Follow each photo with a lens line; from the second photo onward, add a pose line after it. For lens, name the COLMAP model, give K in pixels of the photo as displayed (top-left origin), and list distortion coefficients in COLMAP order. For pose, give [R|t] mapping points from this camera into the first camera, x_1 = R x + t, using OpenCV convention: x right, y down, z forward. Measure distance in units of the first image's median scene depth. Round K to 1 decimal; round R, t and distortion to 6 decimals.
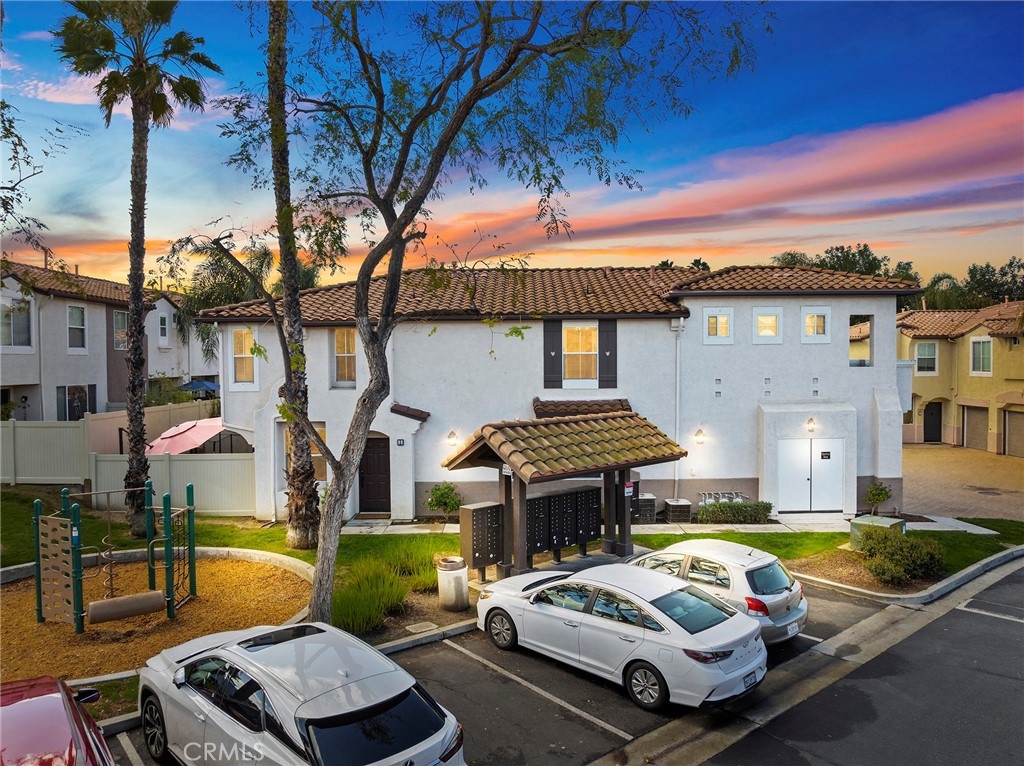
lens RADIAL K [[705.6, 0, 512.0], [0, 705.6, 383.0], [0, 0, 1]] dist [-0.036153, 0.000162]
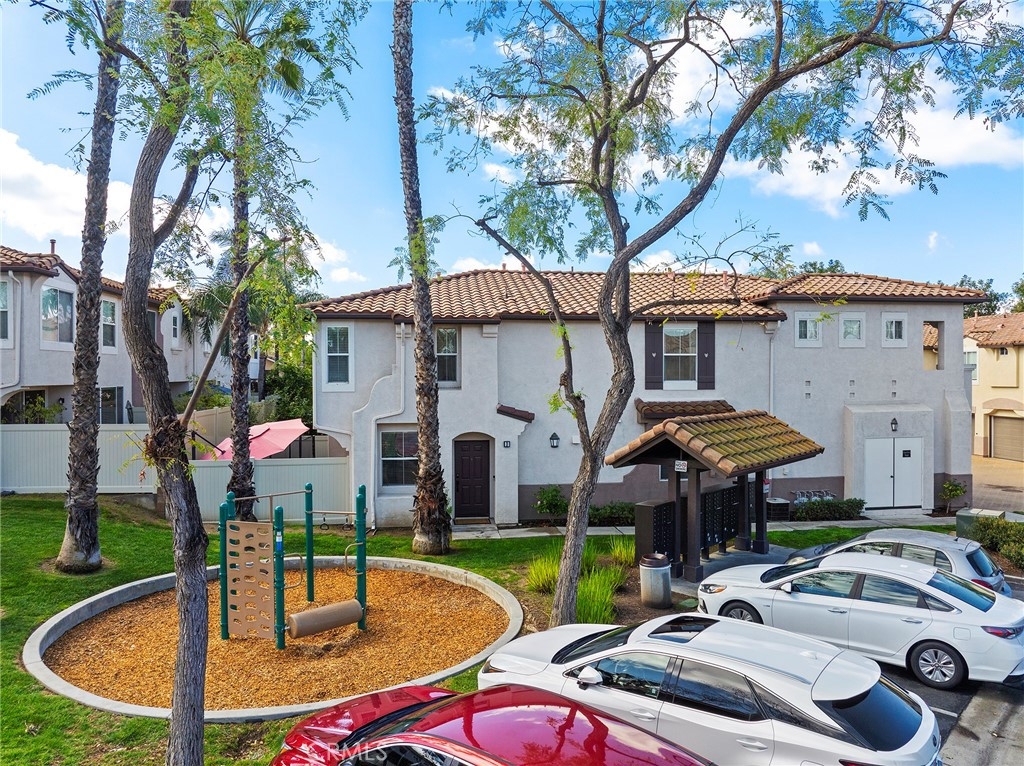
lens RADIAL K [[708.4, 0, 512.0], [0, 708.4, 383.0], [0, 0, 1]] dist [-0.030679, 0.002512]
pose [[0.992390, 0.004169, 0.123060, -0.270756], [-0.001749, 0.999803, -0.019767, 0.018852], [-0.123118, 0.019401, 0.992202, 0.025200]]
